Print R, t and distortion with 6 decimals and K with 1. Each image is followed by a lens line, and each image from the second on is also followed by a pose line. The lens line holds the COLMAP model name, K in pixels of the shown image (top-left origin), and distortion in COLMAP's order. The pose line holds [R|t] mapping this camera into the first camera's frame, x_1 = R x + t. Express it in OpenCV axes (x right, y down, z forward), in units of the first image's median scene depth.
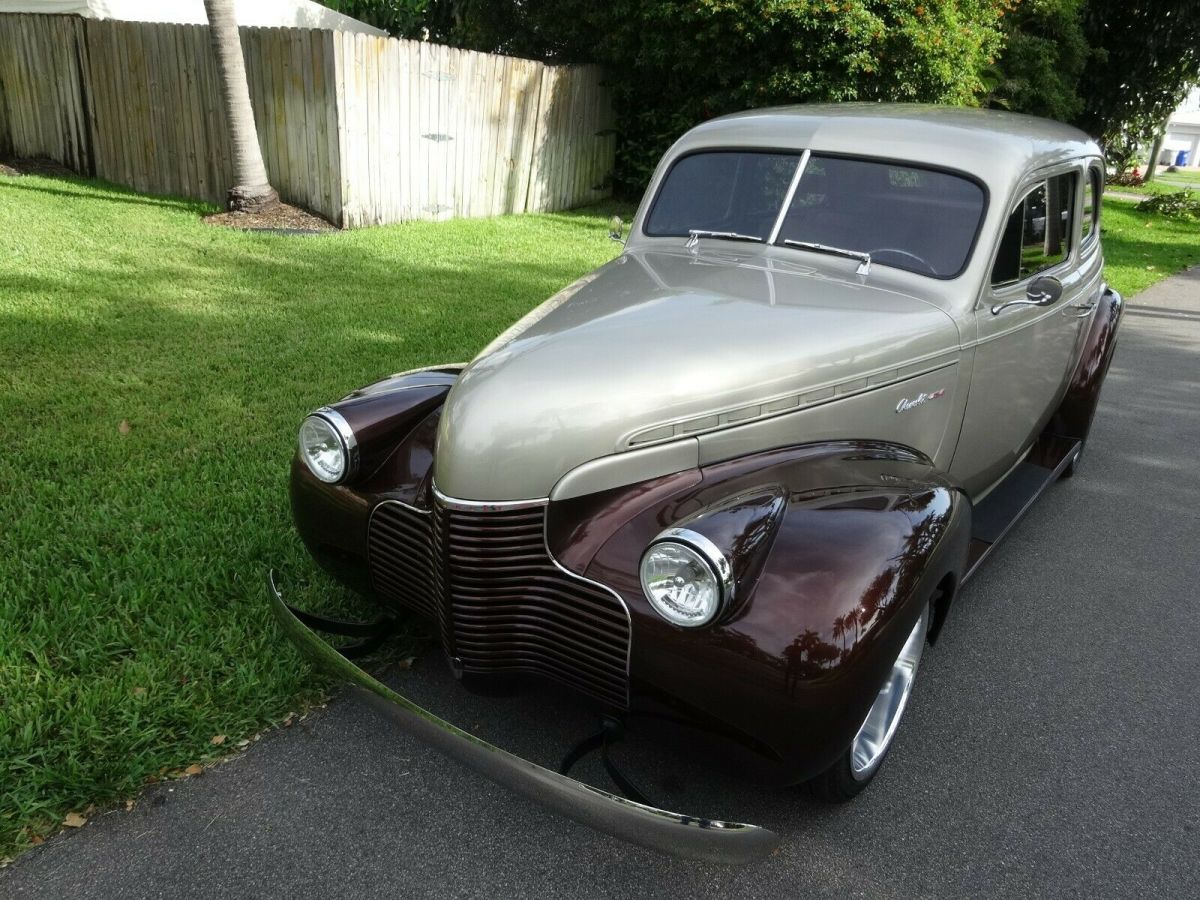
lens RADIAL K [[886.6, 0, 600.0], [0, 886.6, 450.0], [0, 0, 1]] dist [0.029376, -0.028521]
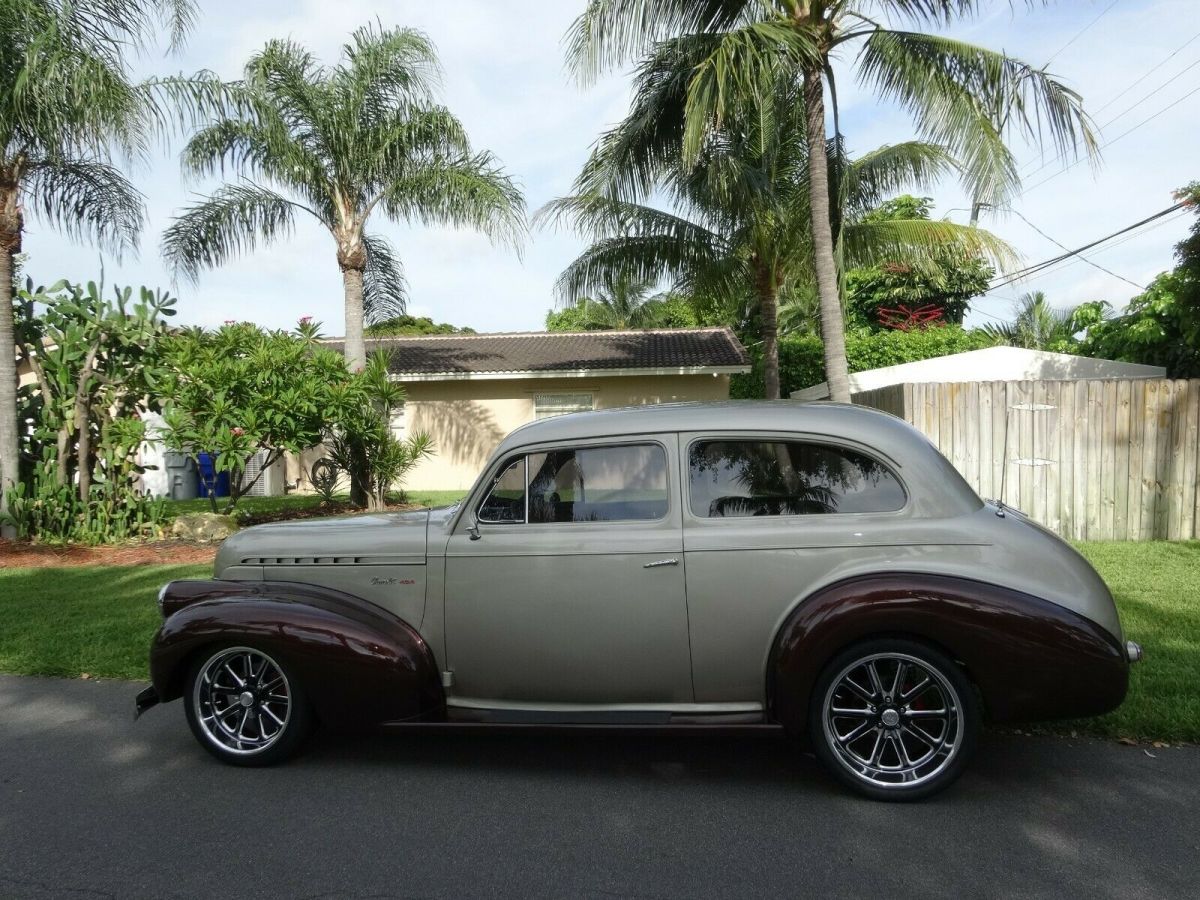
lens RADIAL K [[893.0, 0, 600.0], [0, 893.0, 450.0], [0, 0, 1]] dist [0.004652, -0.003474]
pose [[0.433438, -0.063783, -0.898924, 0.514775], [-0.278833, 0.939053, -0.201076, -0.015600], [0.856962, 0.337803, 0.389236, 0.157561]]
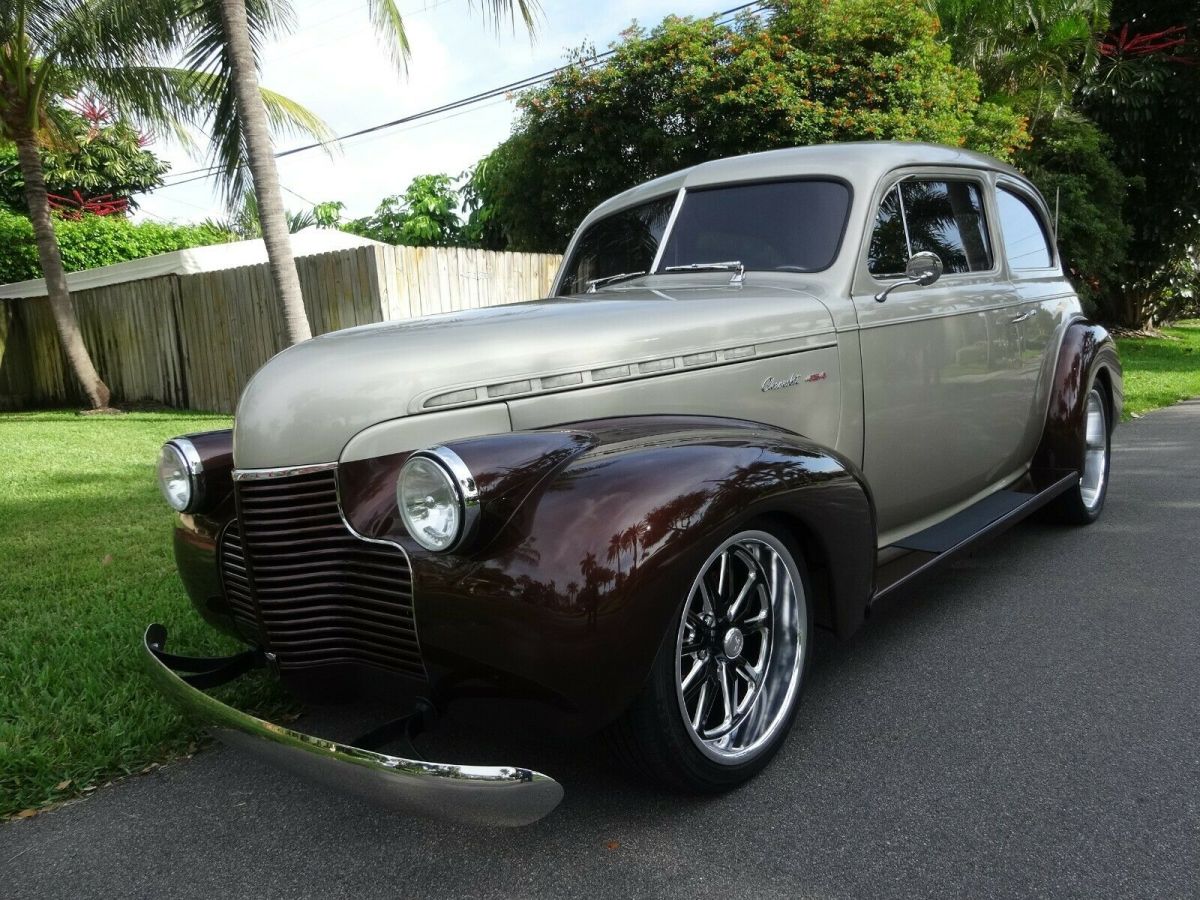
lens RADIAL K [[893.0, 0, 600.0], [0, 893.0, 450.0], [0, 0, 1]] dist [0.004652, -0.003474]
pose [[0.986190, -0.117163, -0.117060, 0.066354], [0.086267, 0.966731, -0.240809, 0.058342], [0.141380, 0.227385, 0.963487, 0.017209]]
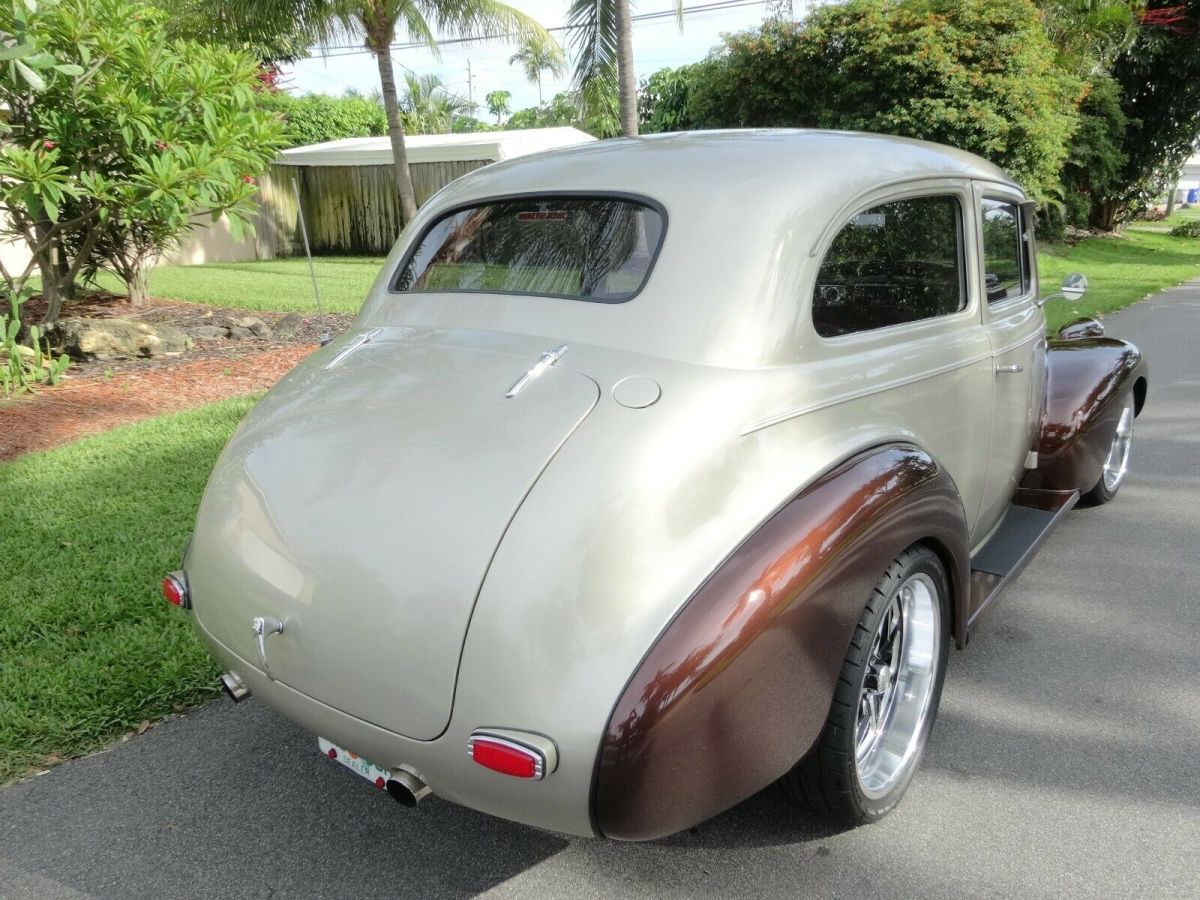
lens RADIAL K [[890.0, 0, 600.0], [0, 890.0, 450.0], [0, 0, 1]] dist [0.002564, 0.003602]
pose [[0.996698, -0.075669, -0.029455, -0.385608], [0.072672, 0.993089, -0.092154, 0.184130], [0.036225, 0.089709, 0.995309, -0.520950]]
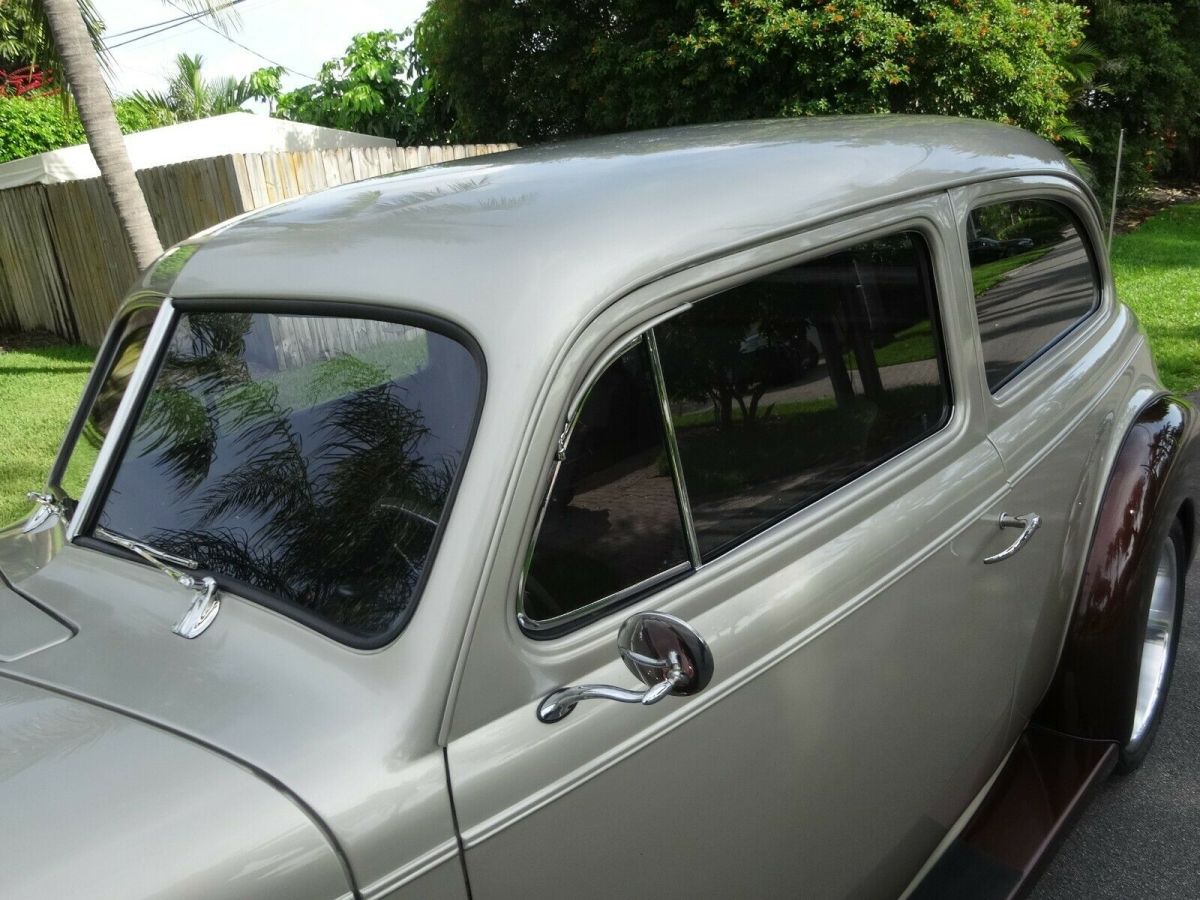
lens RADIAL K [[893.0, 0, 600.0], [0, 893.0, 450.0], [0, 0, 1]] dist [0.004652, -0.003474]
pose [[0.976691, -0.114459, -0.181588, 0.149300], [0.101369, 0.991641, -0.079825, -0.062748], [0.189207, 0.059556, 0.980130, 0.185605]]
